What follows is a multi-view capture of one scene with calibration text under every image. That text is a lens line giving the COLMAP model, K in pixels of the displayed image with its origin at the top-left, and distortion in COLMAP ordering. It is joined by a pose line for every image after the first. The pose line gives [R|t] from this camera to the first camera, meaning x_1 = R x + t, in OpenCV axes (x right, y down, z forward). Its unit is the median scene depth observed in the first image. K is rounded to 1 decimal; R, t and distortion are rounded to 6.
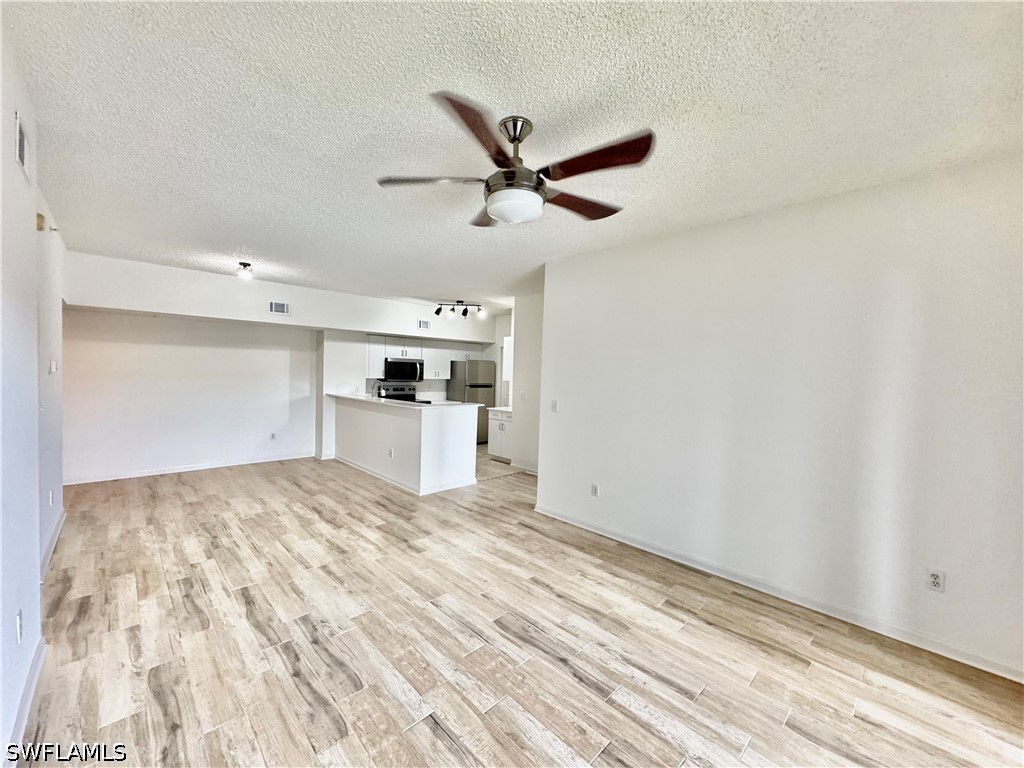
lens RADIAL K [[405.9, 0, 510.3], [0, 405.9, 386.8], [0, 0, 1]] dist [-0.001950, -0.000223]
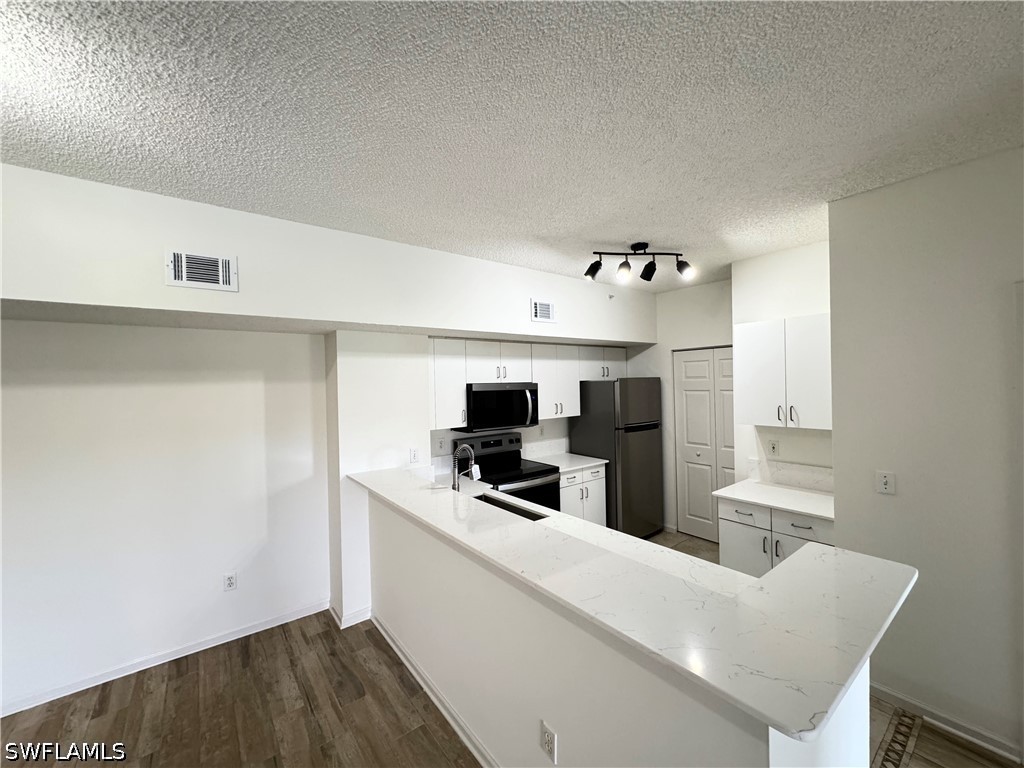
lens RADIAL K [[405.9, 0, 509.8], [0, 405.9, 384.7], [0, 0, 1]] dist [-0.001950, -0.000223]
pose [[0.992722, -0.048405, -0.110269, -0.201585], [0.045102, 0.998461, -0.032260, -0.052378], [0.111660, 0.027052, 0.993378, 0.520375]]
